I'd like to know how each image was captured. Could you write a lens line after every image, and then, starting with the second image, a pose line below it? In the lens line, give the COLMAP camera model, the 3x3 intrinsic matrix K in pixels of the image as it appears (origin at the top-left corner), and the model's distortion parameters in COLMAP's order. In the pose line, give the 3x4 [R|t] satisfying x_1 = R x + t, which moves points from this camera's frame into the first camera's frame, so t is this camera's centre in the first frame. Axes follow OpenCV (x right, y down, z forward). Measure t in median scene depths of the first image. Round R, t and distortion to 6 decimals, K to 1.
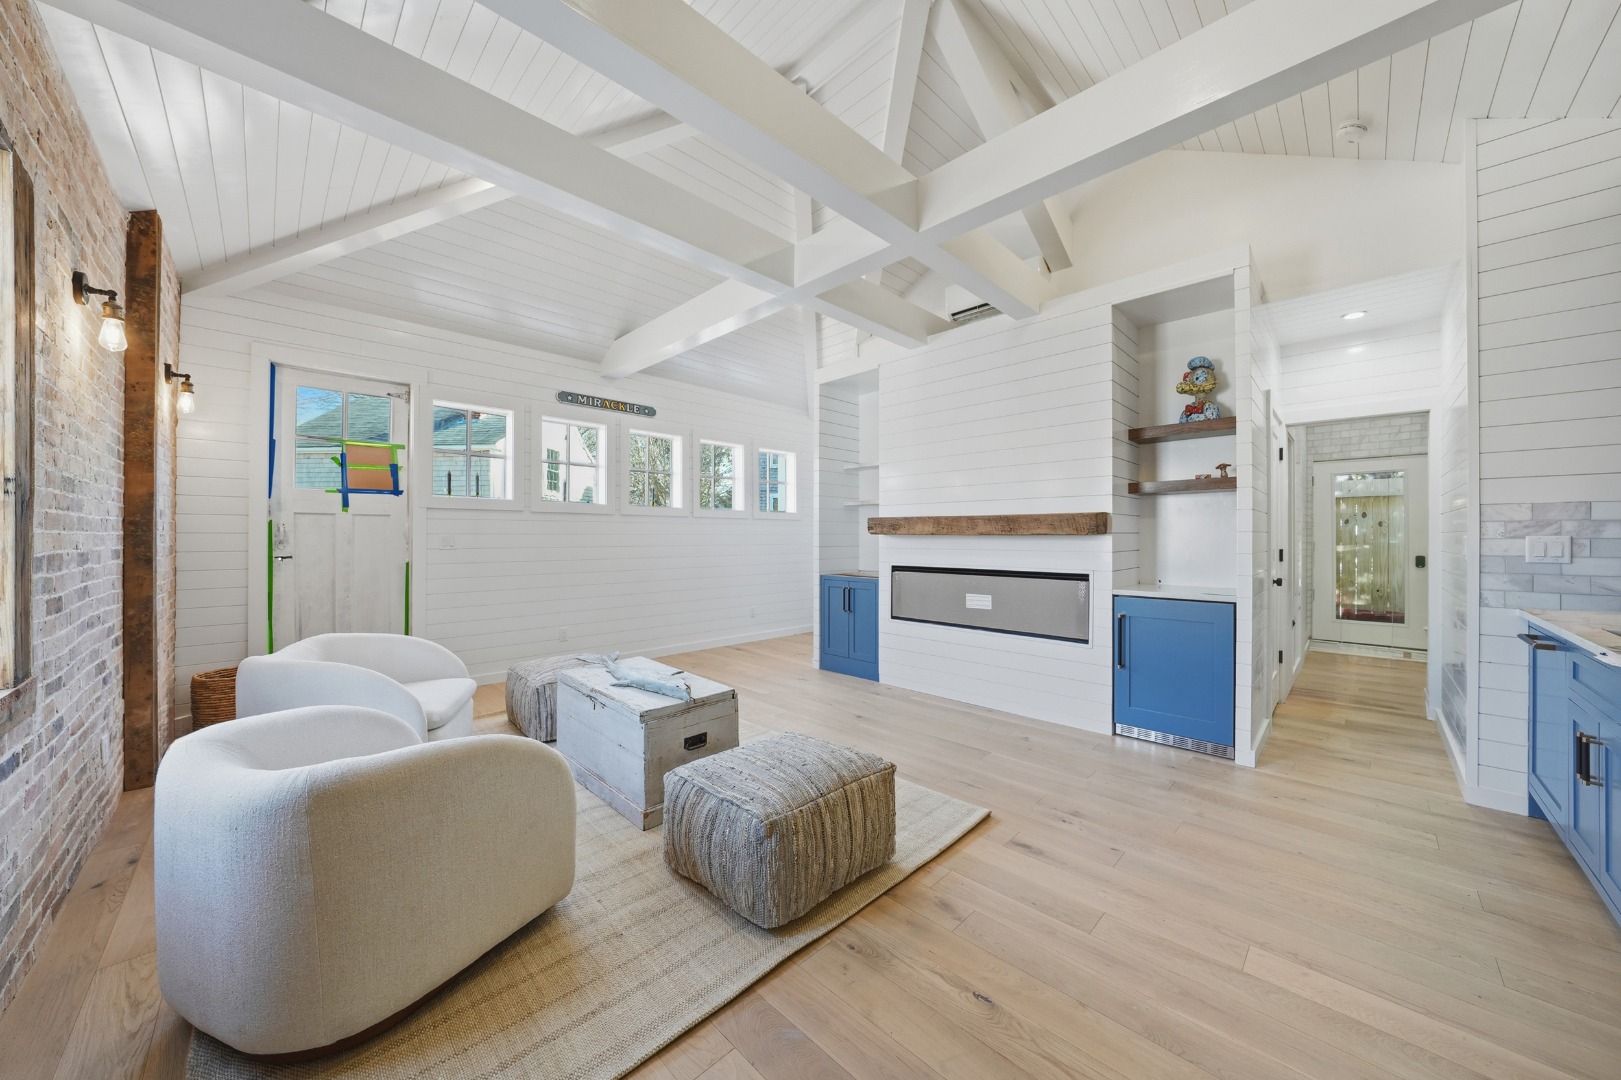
lens RADIAL K [[558.2, 0, 810.5], [0, 558.2, 538.8], [0, 0, 1]] dist [-0.027710, 0.006385]
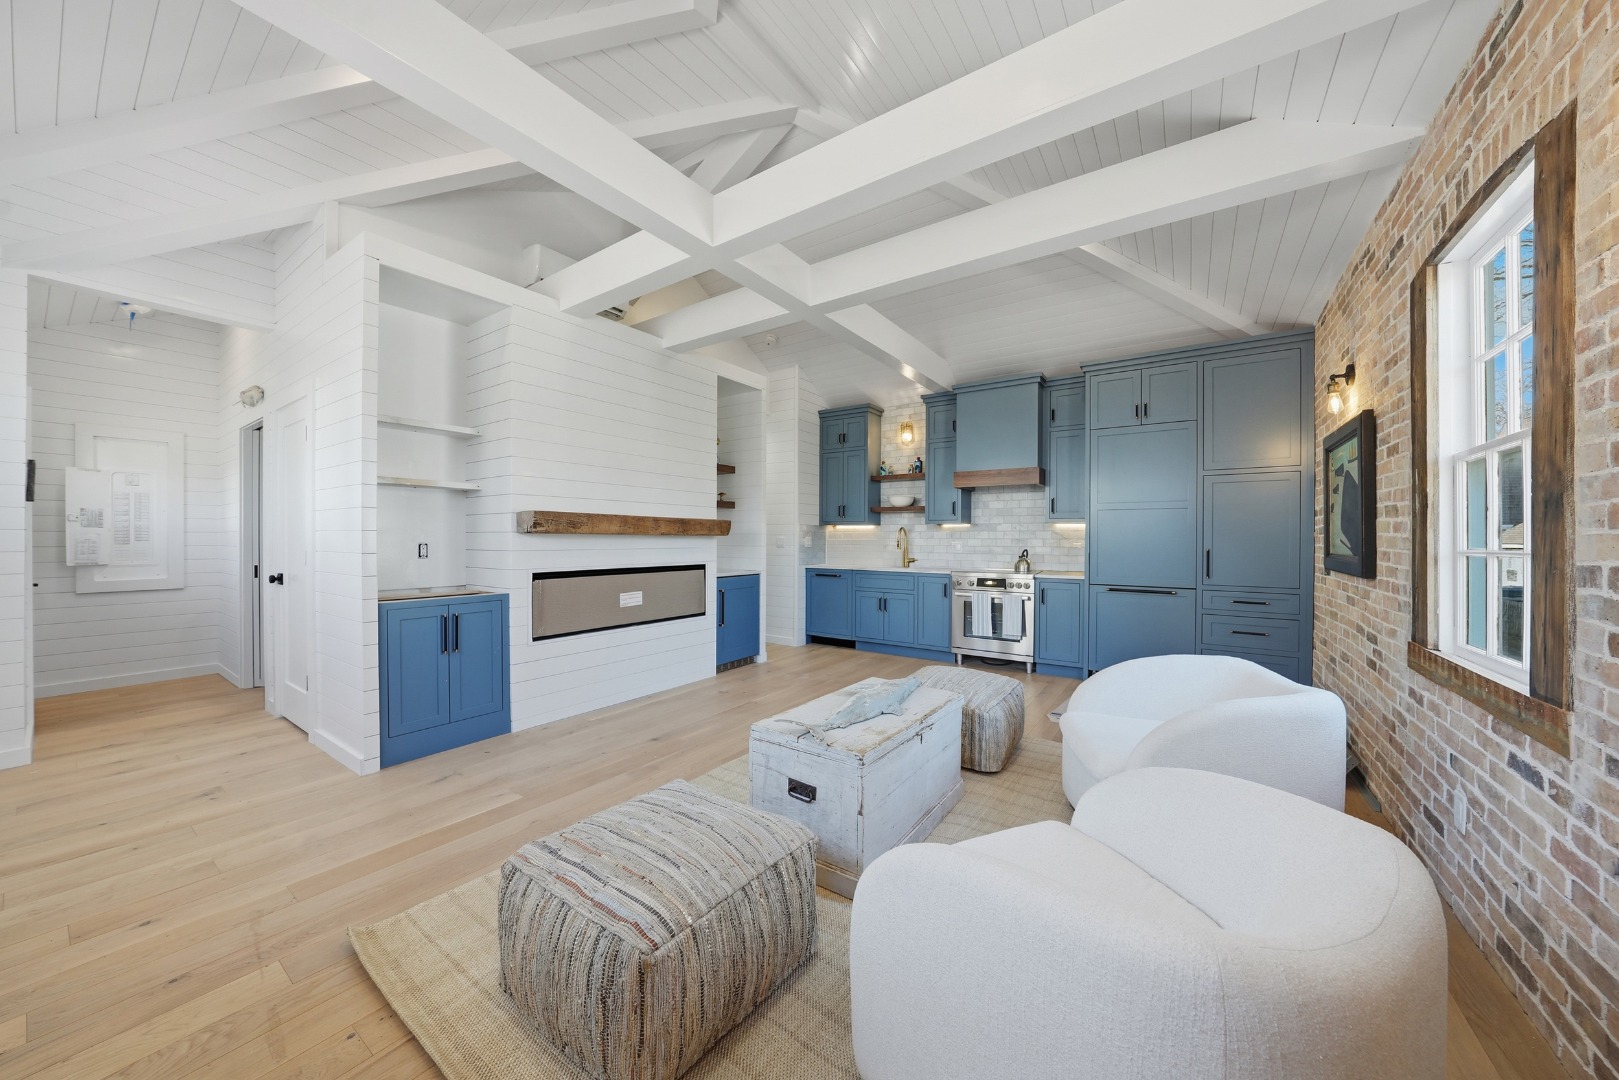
lens RADIAL K [[562.7, 0, 806.4], [0, 562.7, 539.0], [0, 0, 1]] dist [-0.029244, 0.006663]
pose [[-0.180126, -0.003712, 0.983637, -0.790582], [-0.000401, 0.999993, 0.003701, -0.002894], [-0.983644, 0.000272, -0.180126, 0.878212]]
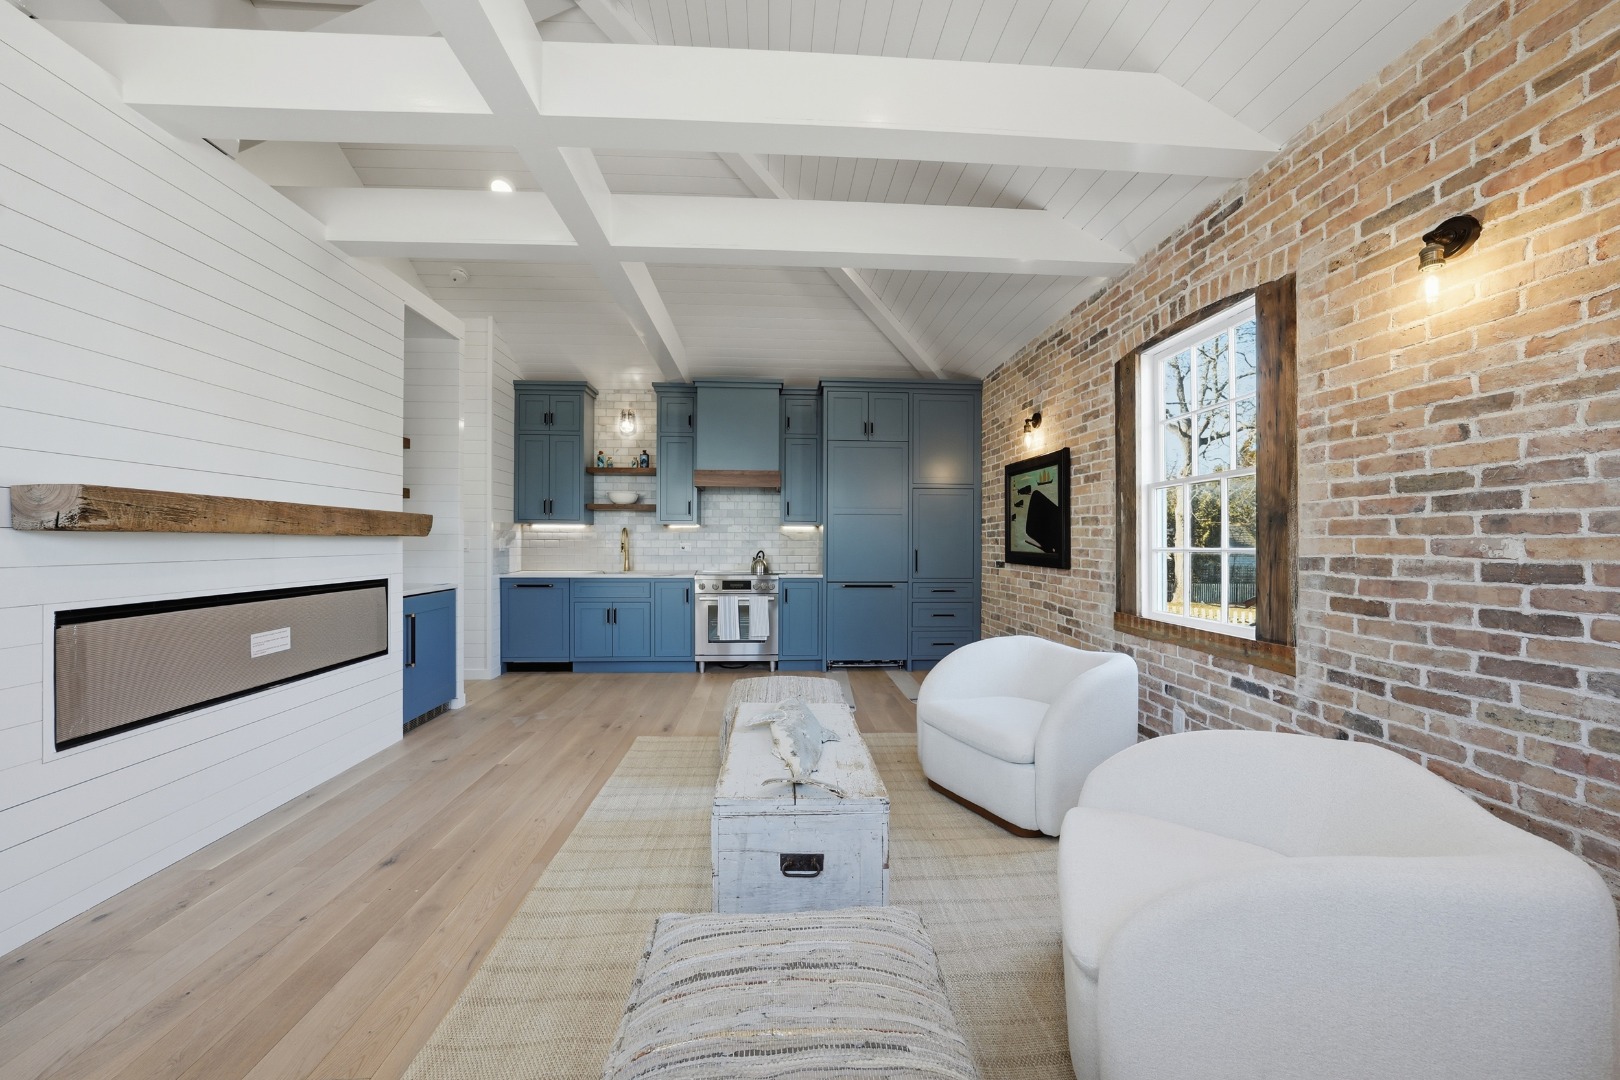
lens RADIAL K [[565.8, 0, 807.4], [0, 565.8, 541.2], [0, 0, 1]] dist [-0.028355, 0.006162]
pose [[-0.753765, -0.004607, 0.657128, -0.557760], [-0.001815, 0.999986, 0.004928, -0.003562], [-0.657141, 0.002522, -0.753763, 1.084553]]
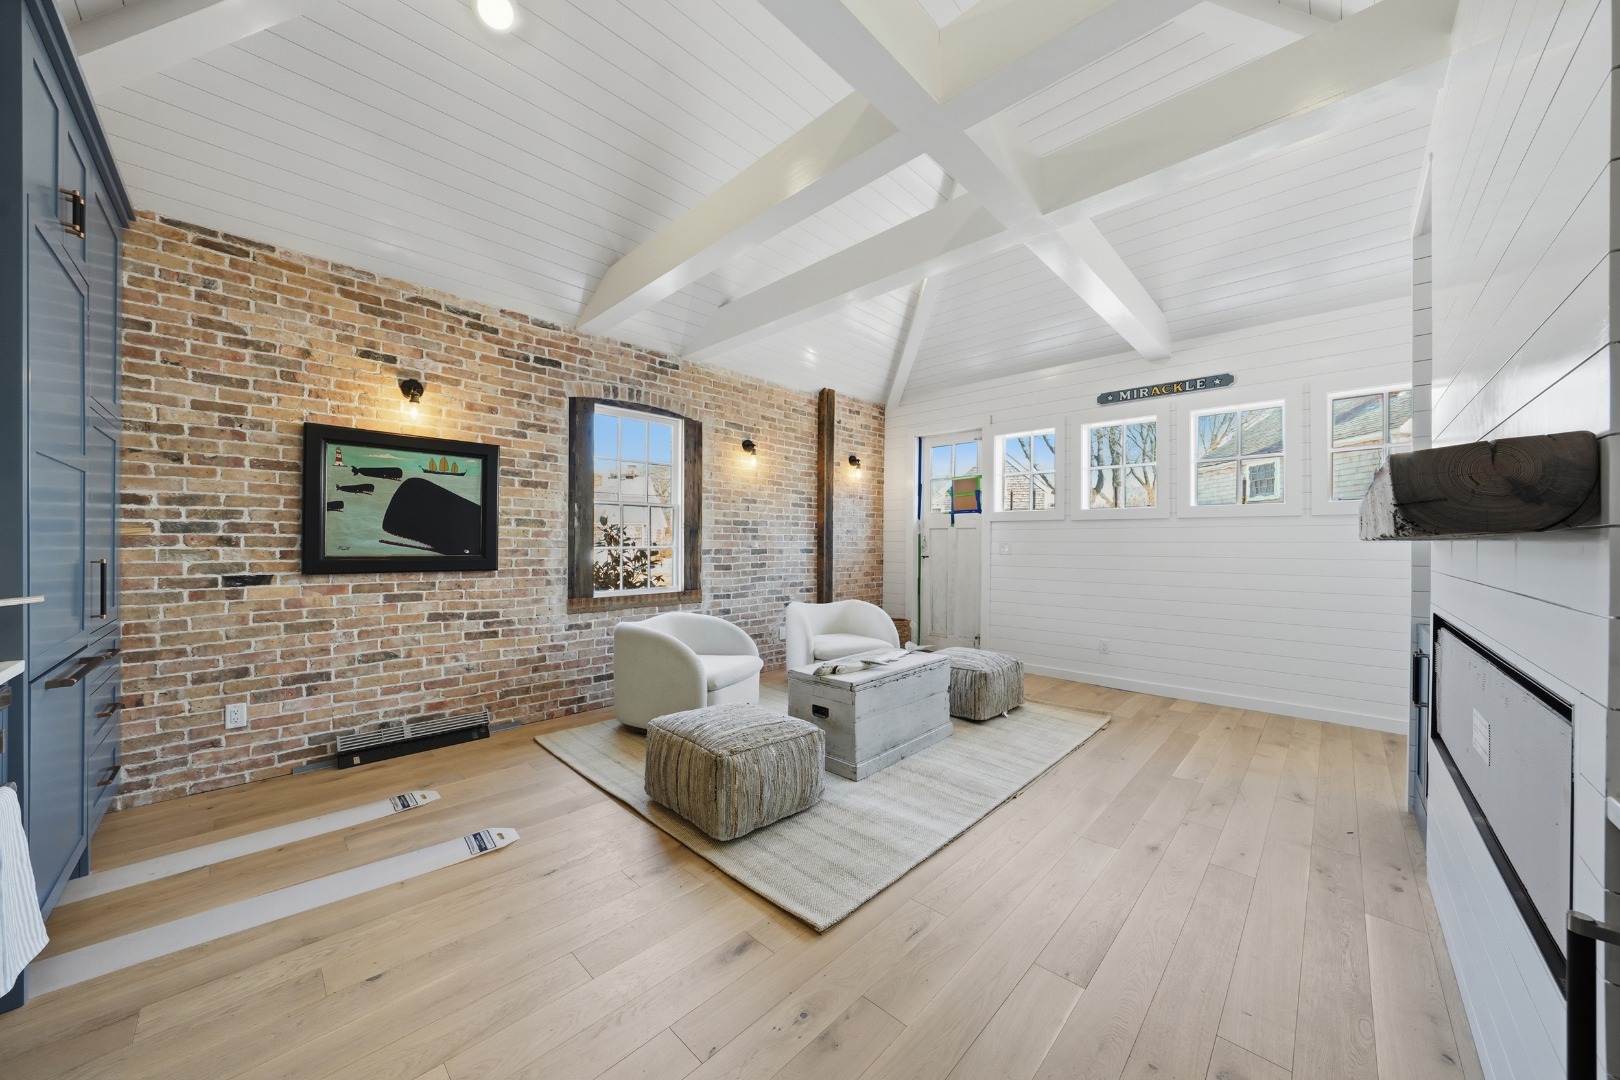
lens RADIAL K [[559.9, 0, 812.9], [0, 559.9, 541.2], [0, 0, 1]] dist [-0.016505, 0.000227]
pose [[0.027848, -0.004121, -0.999604, 0.633779], [-0.008934, 0.999951, -0.004372, -0.001013], [0.999572, 0.009052, 0.027809, 0.590345]]
